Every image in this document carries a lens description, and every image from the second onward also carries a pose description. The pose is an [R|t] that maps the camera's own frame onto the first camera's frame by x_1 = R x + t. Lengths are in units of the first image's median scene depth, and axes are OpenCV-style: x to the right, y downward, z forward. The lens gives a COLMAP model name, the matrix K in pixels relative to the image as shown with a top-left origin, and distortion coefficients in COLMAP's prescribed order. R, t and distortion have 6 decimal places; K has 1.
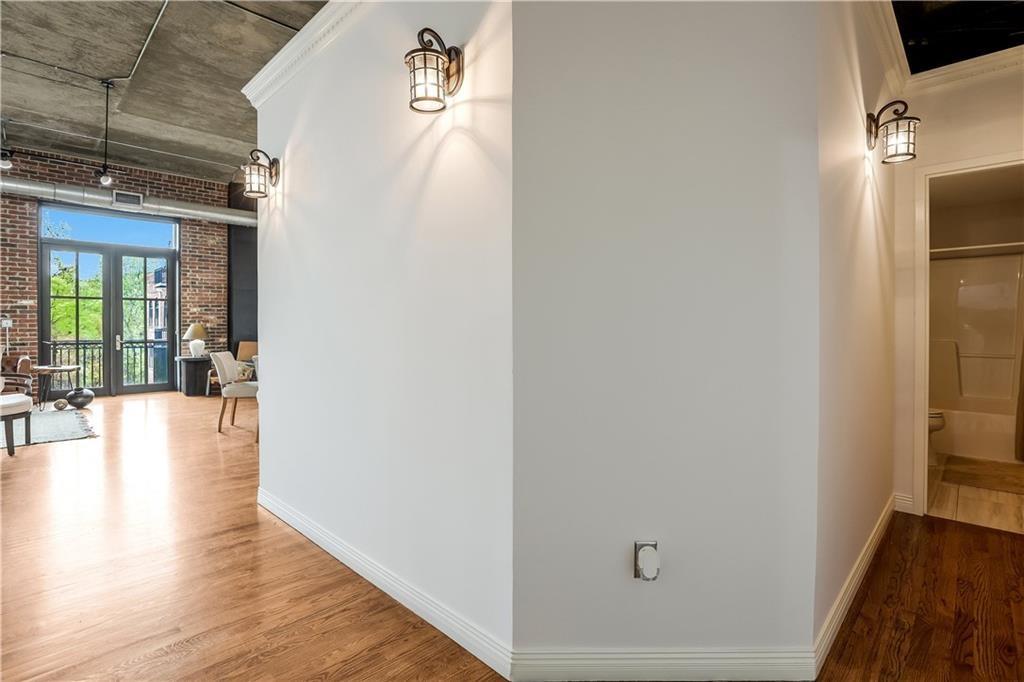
lens RADIAL K [[491.7, 0, 496.4], [0, 491.7, 327.0], [0, 0, 1]] dist [-0.016512, 0.005146]
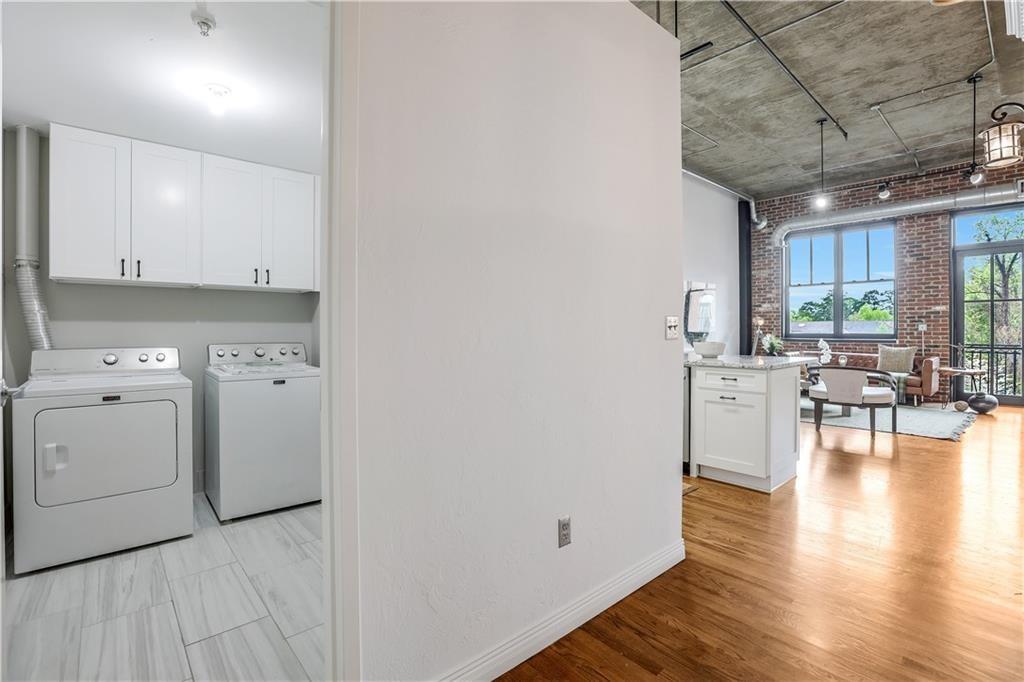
lens RADIAL K [[467.7, 0, 516.0], [0, 467.7, 330.1], [0, 0, 1]] dist [-0.036694, 0.012887]
pose [[-0.059938, 0.002094, -0.998200, 0.117806], [-0.003583, 0.999991, 0.002313, -0.000352], [0.998196, 0.003715, -0.059930, 0.112679]]
